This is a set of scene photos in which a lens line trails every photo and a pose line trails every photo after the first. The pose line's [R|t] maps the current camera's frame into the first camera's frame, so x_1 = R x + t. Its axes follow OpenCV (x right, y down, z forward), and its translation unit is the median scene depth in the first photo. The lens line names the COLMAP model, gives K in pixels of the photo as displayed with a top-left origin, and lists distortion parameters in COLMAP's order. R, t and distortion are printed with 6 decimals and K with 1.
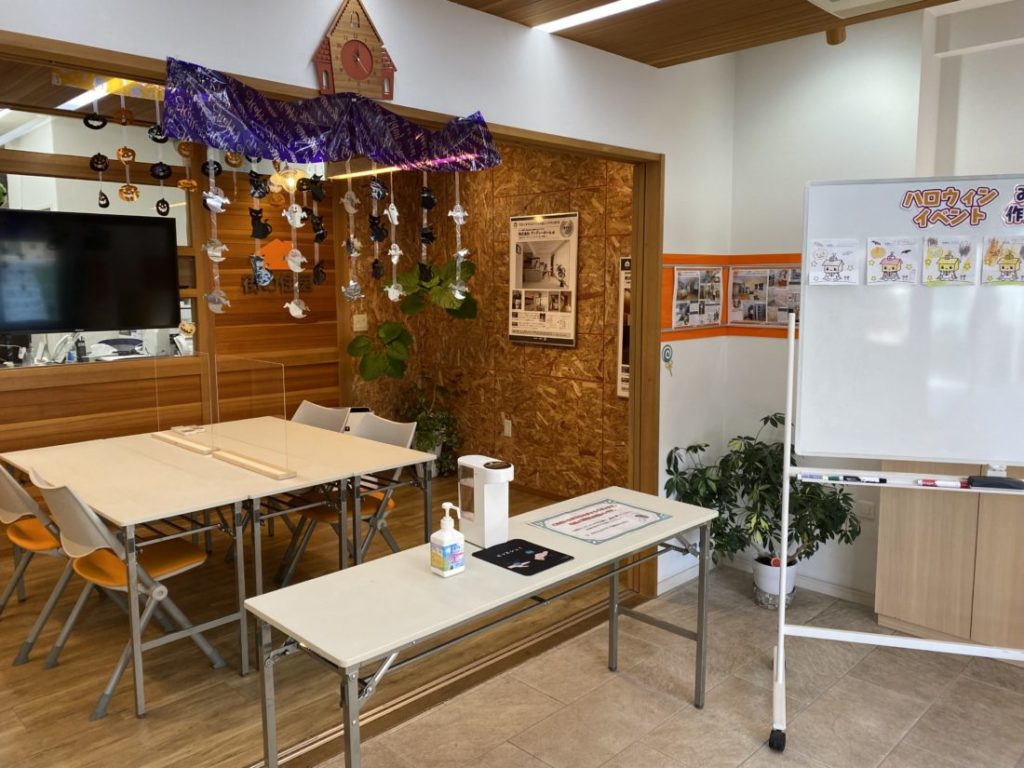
lens RADIAL K [[797.7, 0, 513.2], [0, 797.7, 383.8], [0, 0, 1]] dist [0.033286, -0.032437]
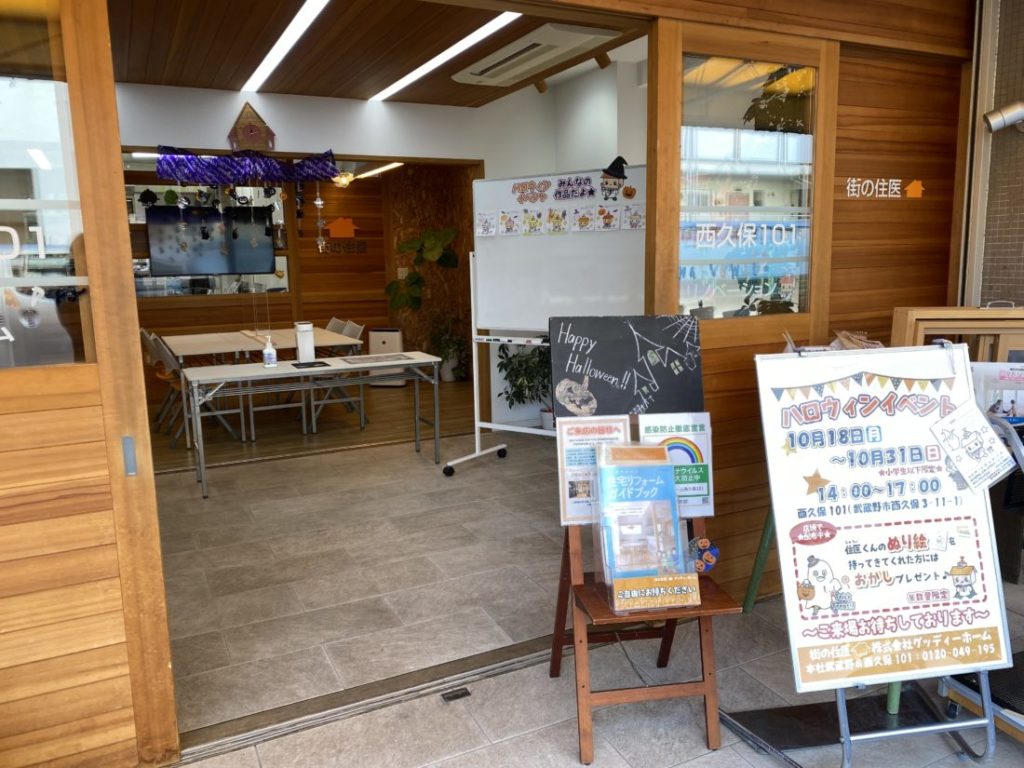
lens RADIAL K [[797.7, 0, 524.5], [0, 797.7, 416.9], [0, 0, 1]] dist [0.033286, -0.032437]
pose [[0.949538, 0.046287, -0.310219, 0.716181], [-0.023532, 0.996777, 0.076698, 0.101362], [0.312769, -0.065527, 0.947566, -0.509708]]
